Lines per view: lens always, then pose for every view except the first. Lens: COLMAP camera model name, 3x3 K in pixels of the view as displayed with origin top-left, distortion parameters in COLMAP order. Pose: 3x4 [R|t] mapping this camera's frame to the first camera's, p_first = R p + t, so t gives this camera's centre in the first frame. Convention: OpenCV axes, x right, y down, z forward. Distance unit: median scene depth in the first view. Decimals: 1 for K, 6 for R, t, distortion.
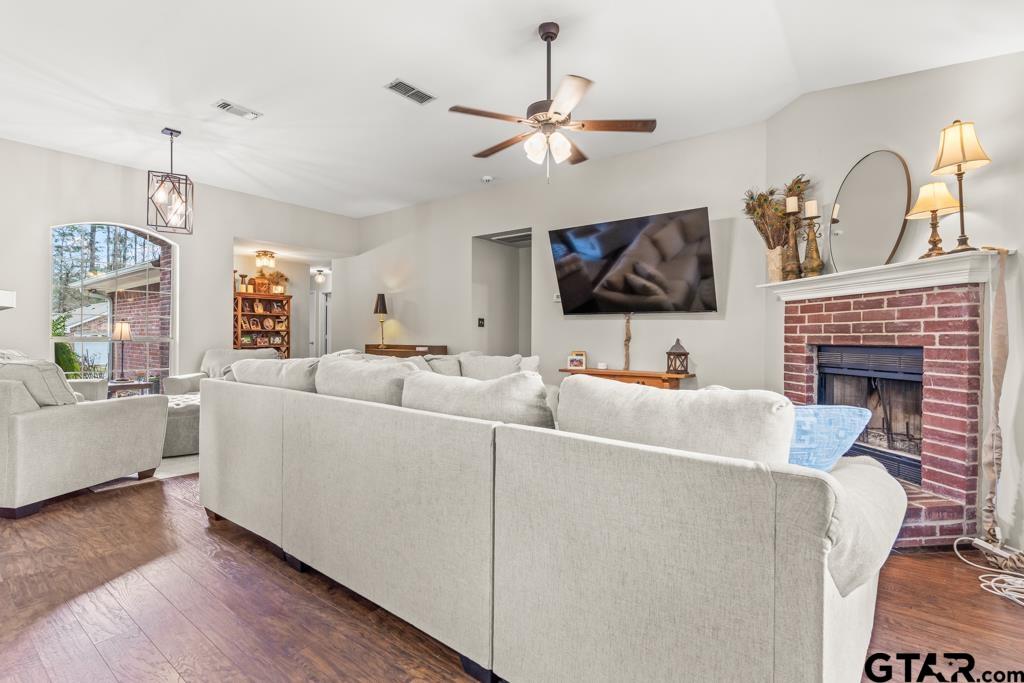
lens RADIAL K [[487.7, 0, 507.1], [0, 487.7, 332.9], [0, 0, 1]] dist [-0.000422, -0.000047]
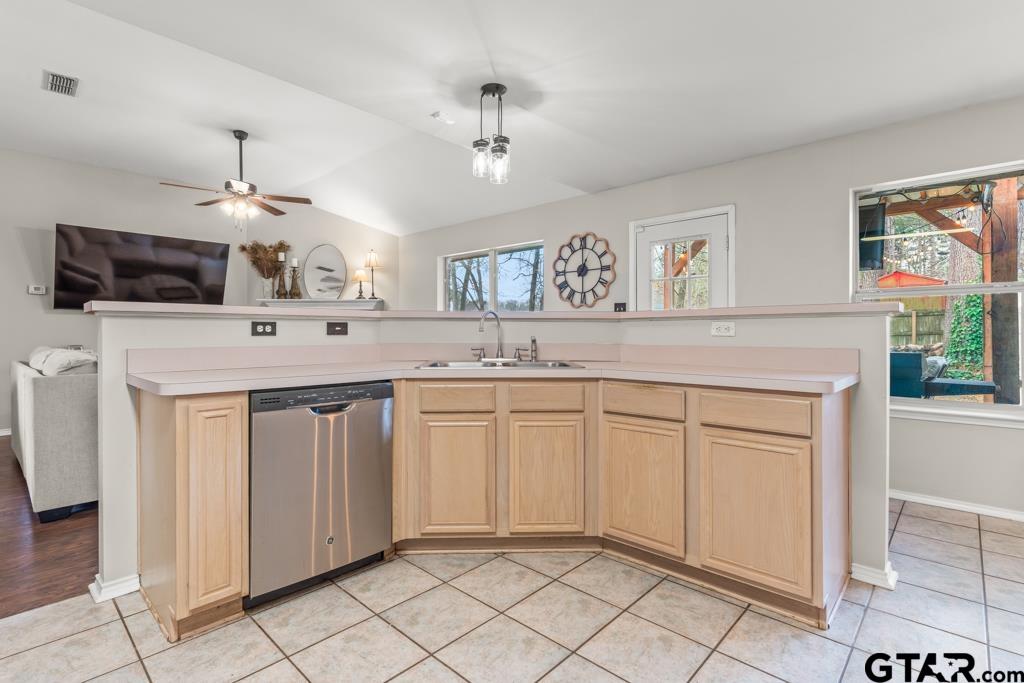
lens RADIAL K [[487.7, 0, 507.1], [0, 487.7, 332.9], [0, 0, 1]] dist [-0.000422, -0.000047]
pose [[0.089680, -0.006775, 0.995948, -1.231536], [-0.004867, 0.999962, 0.007240, 0.000060], [-0.995959, -0.005497, 0.089644, 0.011980]]
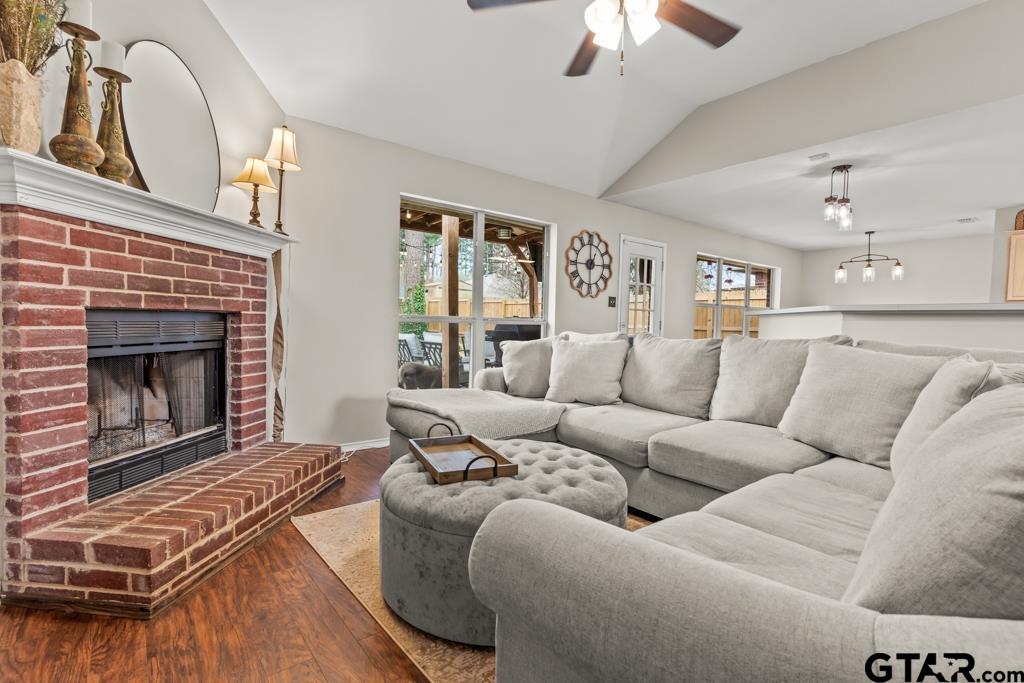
lens RADIAL K [[492.6, 0, 509.9], [0, 492.6, 336.2], [0, 0, 1]] dist [0.003028, -0.000431]
pose [[-0.974600, -0.033445, 0.221442, 0.062455], [-0.028842, 0.999296, 0.023988, 0.030554], [-0.222088, 0.016992, -0.974878, 1.516087]]
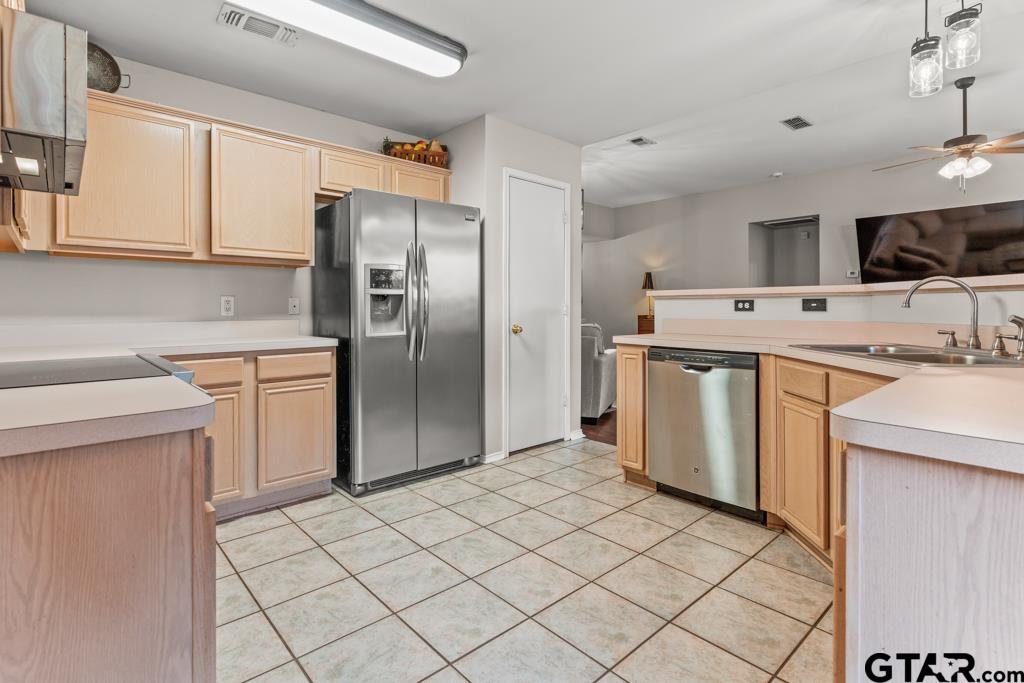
lens RADIAL K [[492.7, 0, 511.0], [0, 492.7, 312.0], [0, 0, 1]] dist [0.002738, 0.000449]
pose [[0.986792, -0.003355, -0.161959, -0.834394], [0.005593, 0.999895, 0.013366, -0.001620], [0.161897, -0.014095, 0.986707, -0.510813]]
